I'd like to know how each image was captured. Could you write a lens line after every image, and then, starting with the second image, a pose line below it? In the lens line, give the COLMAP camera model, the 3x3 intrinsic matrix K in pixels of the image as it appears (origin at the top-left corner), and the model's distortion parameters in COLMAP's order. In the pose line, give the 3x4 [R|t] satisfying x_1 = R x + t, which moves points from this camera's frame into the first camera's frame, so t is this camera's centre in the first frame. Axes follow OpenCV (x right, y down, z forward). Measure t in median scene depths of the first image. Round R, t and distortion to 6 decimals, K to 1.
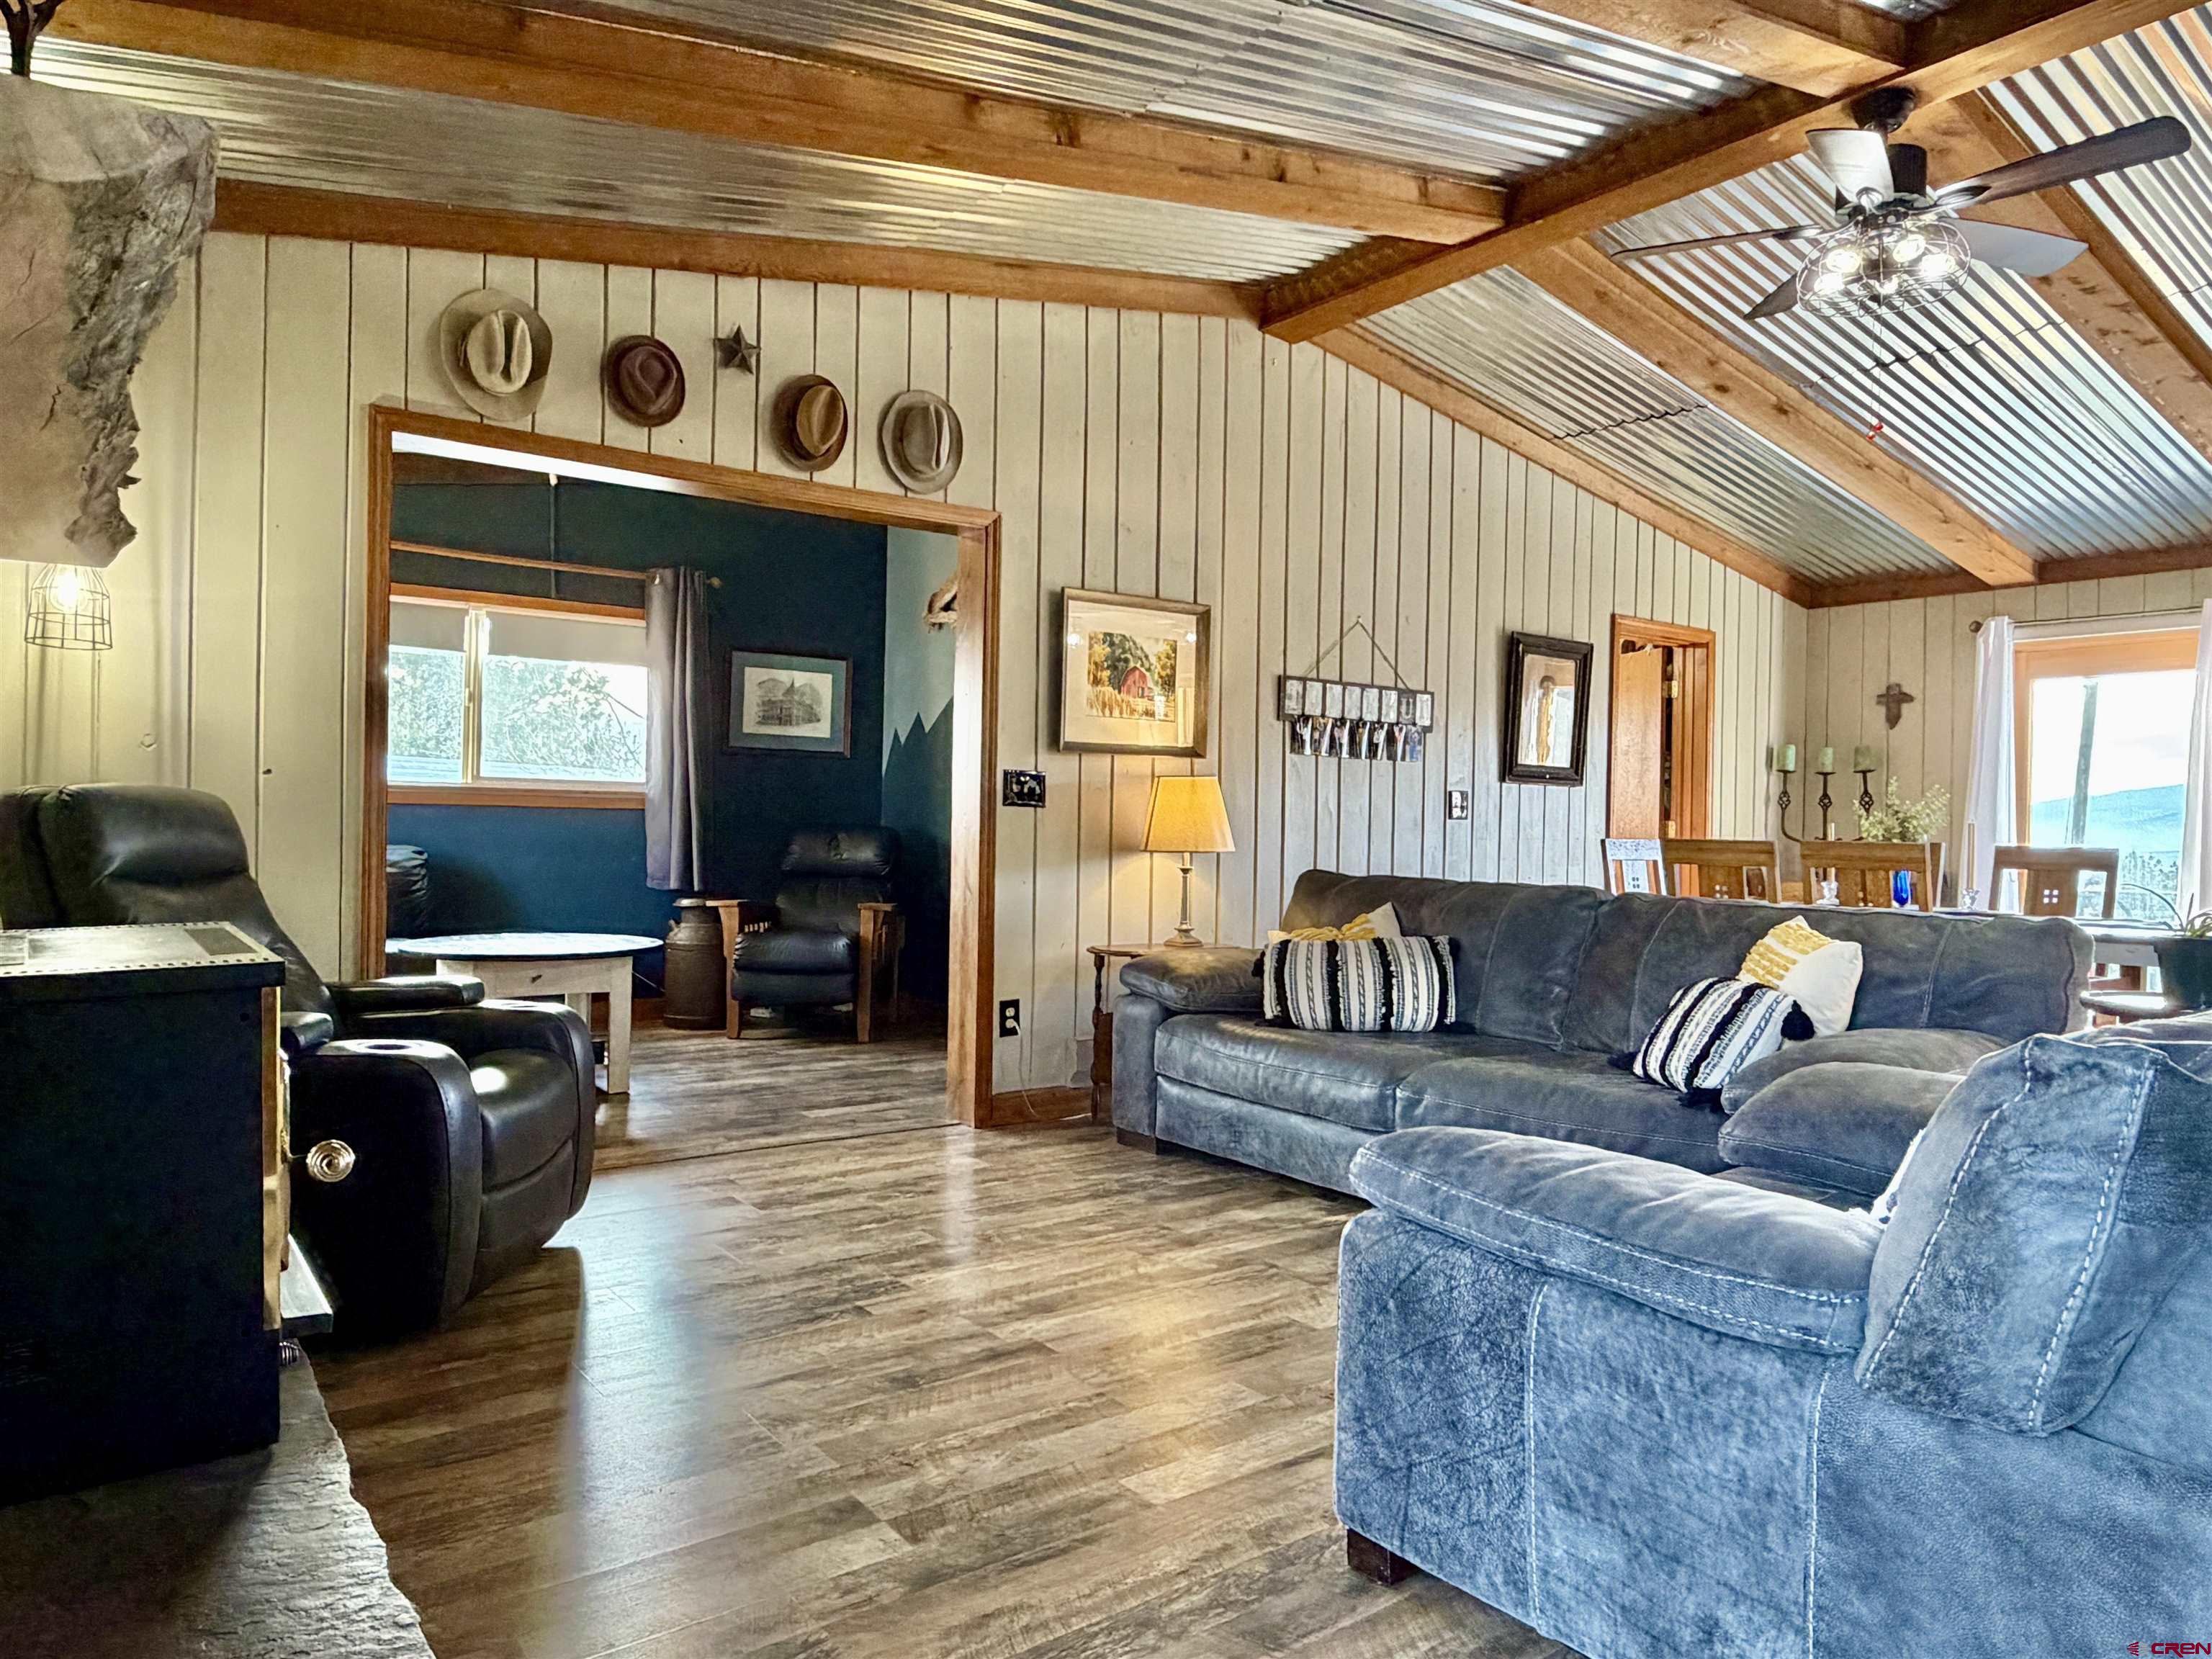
lens RADIAL K [[1411.8, 0, 1107.2], [0, 1411.8, 831.9], [0, 0, 1]] dist [-0.011152, -0.001020]
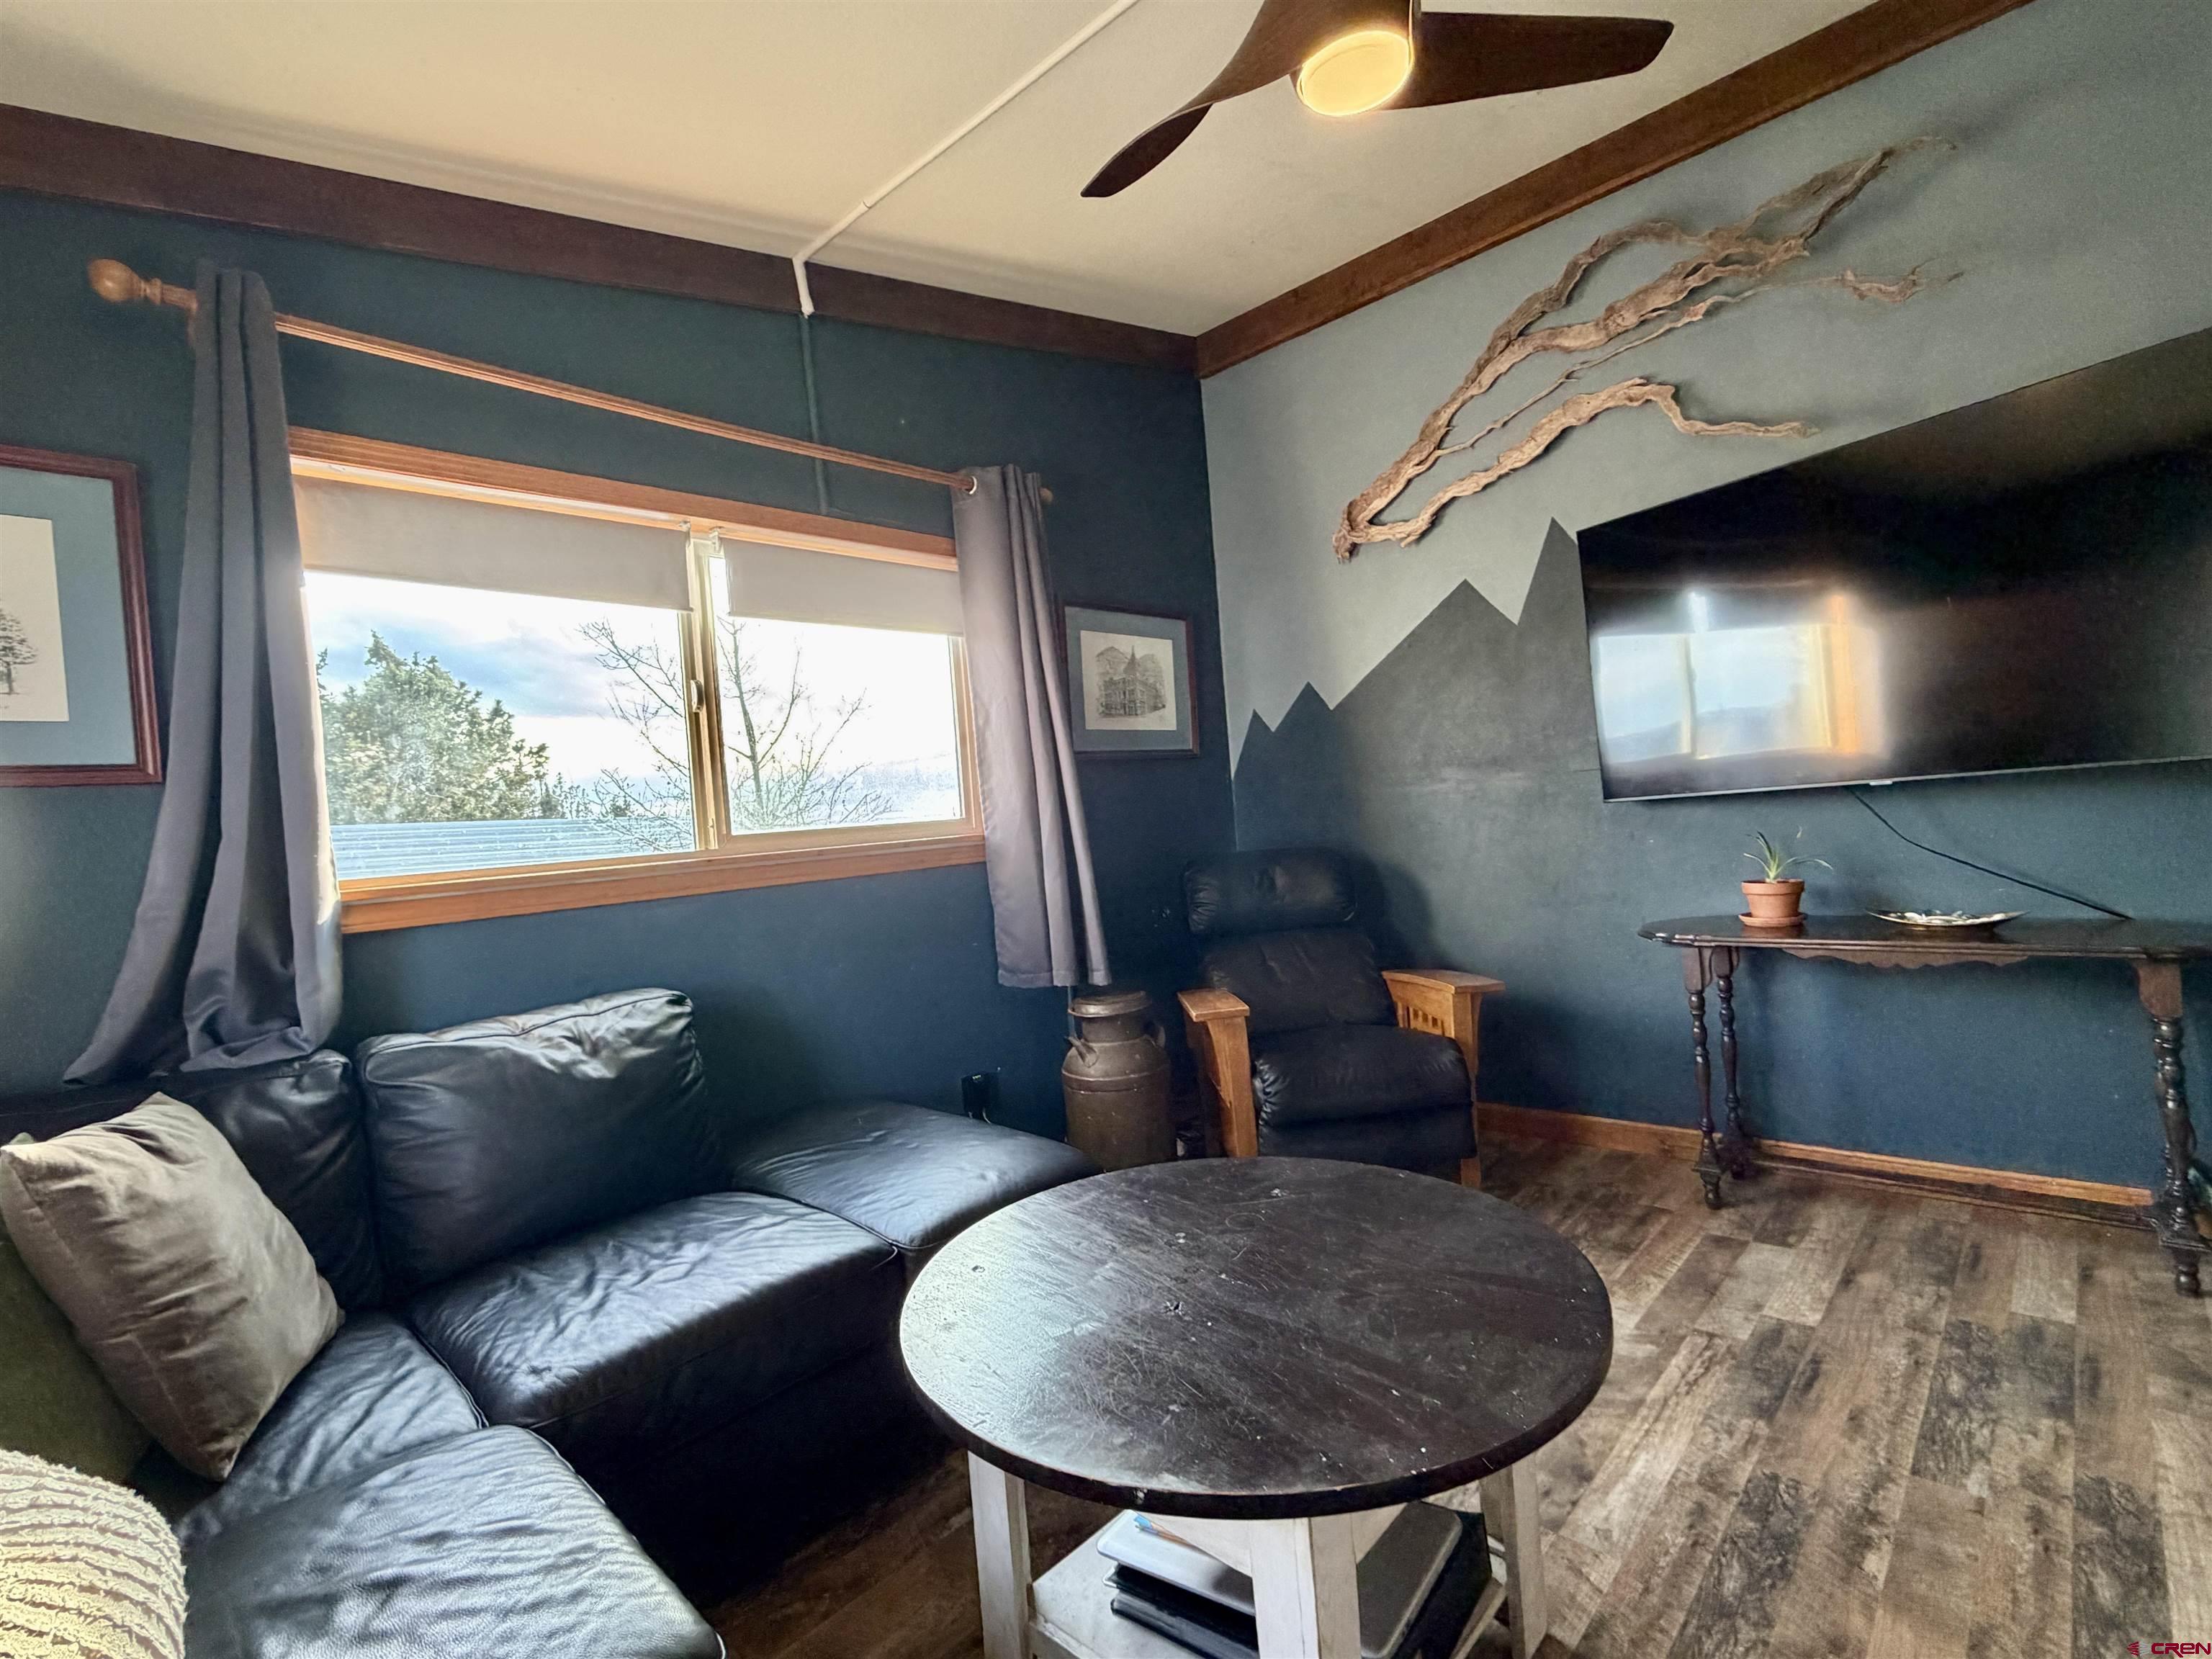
lens RADIAL K [[1021.4, 0, 1099.9], [0, 1021.4, 830.8], [0, 0, 1]] dist [-0.001941, -0.000079]
pose [[0.981237, -0.100983, 0.164248, -0.291650], [0.099534, 0.994888, 0.017045, -0.026828], [-0.165130, -0.000377, 0.986272, 0.457373]]
